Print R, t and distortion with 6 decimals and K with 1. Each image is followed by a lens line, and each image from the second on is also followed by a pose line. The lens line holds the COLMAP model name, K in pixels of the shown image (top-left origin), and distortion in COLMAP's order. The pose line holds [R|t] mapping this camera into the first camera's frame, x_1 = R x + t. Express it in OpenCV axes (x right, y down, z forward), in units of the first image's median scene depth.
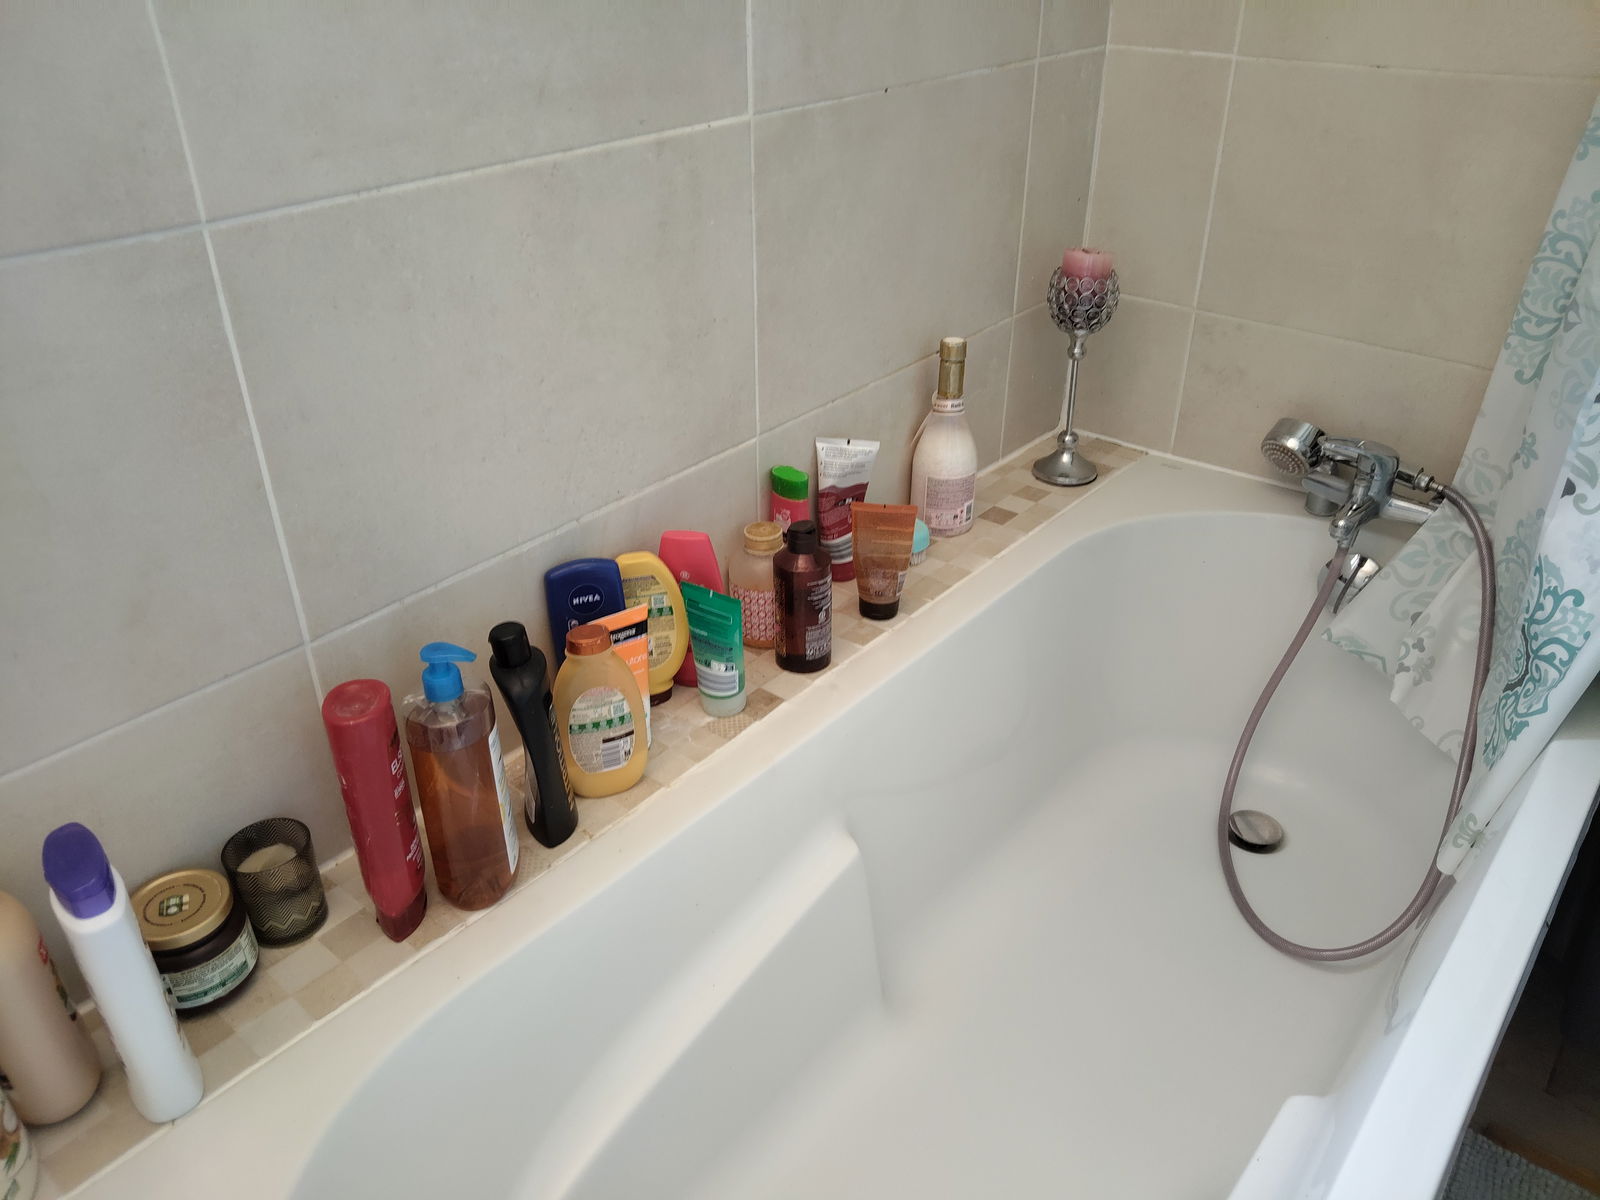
lens RADIAL K [[1175.6, 0, 800.0], [0, 1175.6, 600.0], [0, 0, 1]] dist [0.032304, -0.089675]
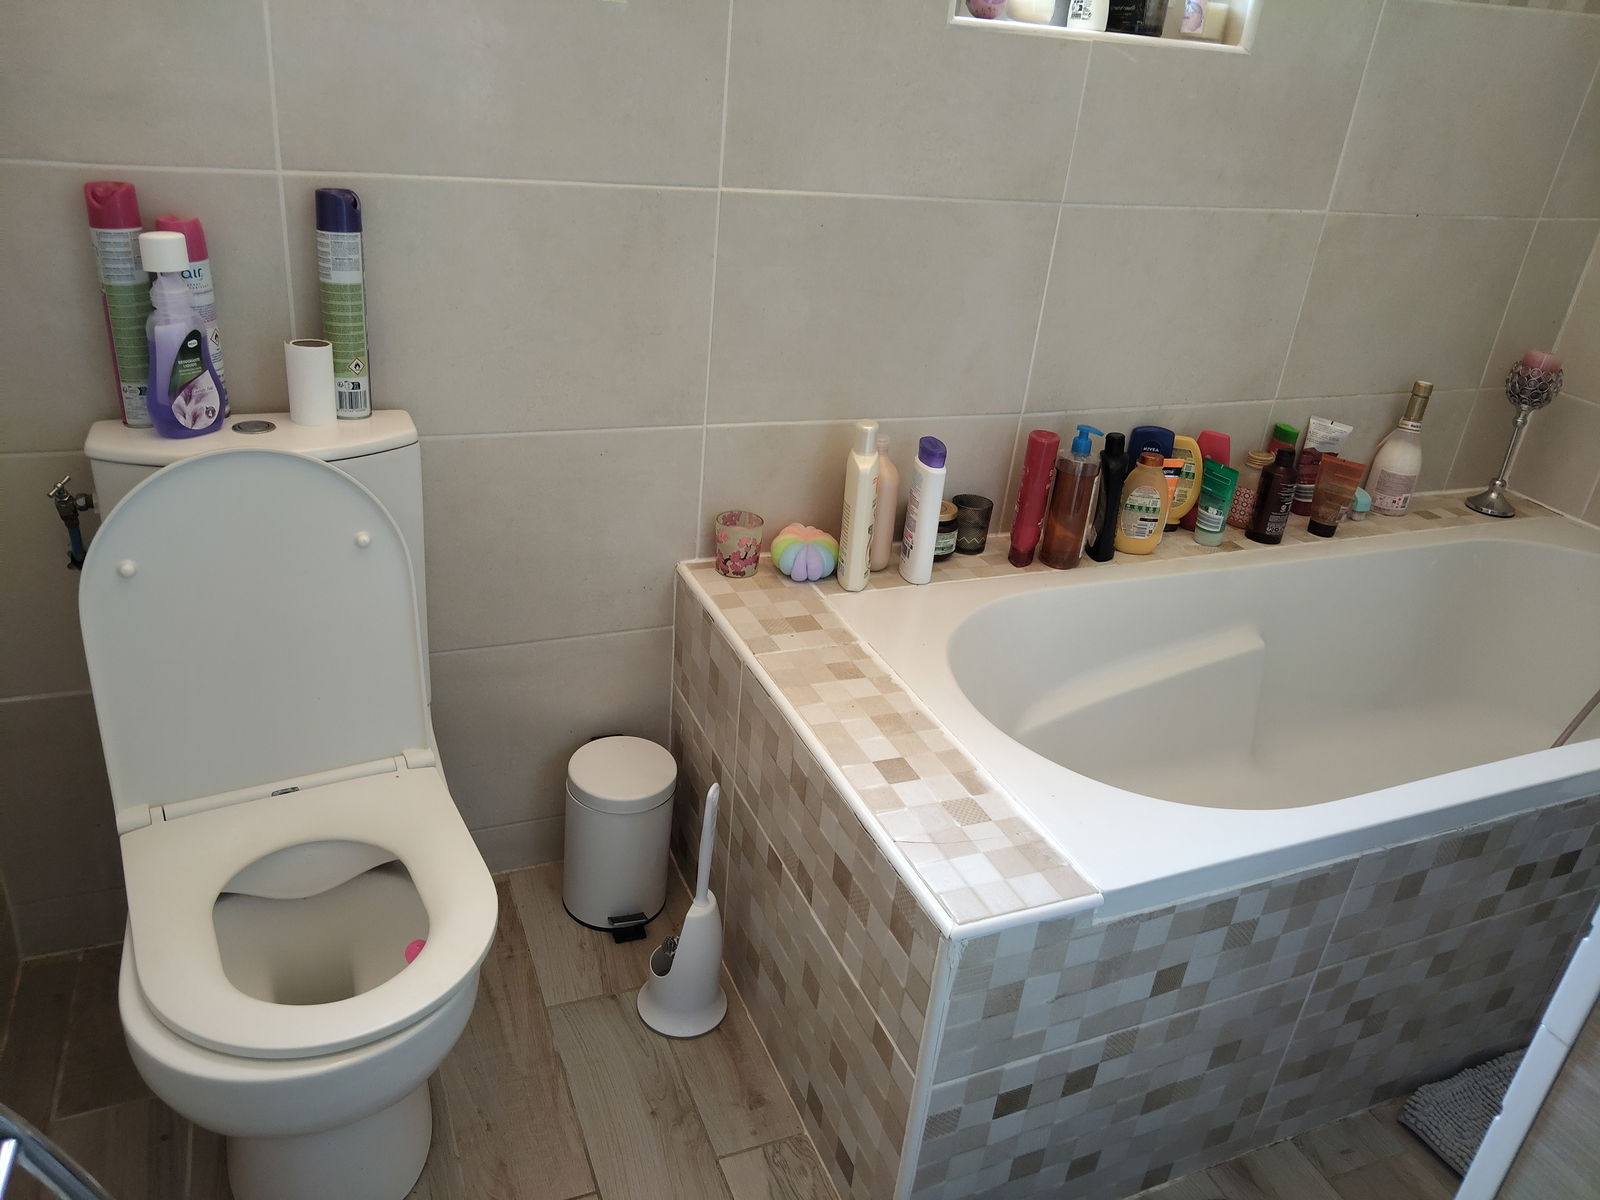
lens RADIAL K [[1175.6, 0, 800.0], [0, 1175.6, 600.0], [0, 0, 1]] dist [0.032304, -0.089675]
pose [[0.887228, 0.277313, -0.368679, 0.061334], [-0.311512, 0.949582, -0.035400, 0.396603], [0.340275, 0.146256, 0.928882, -0.723671]]
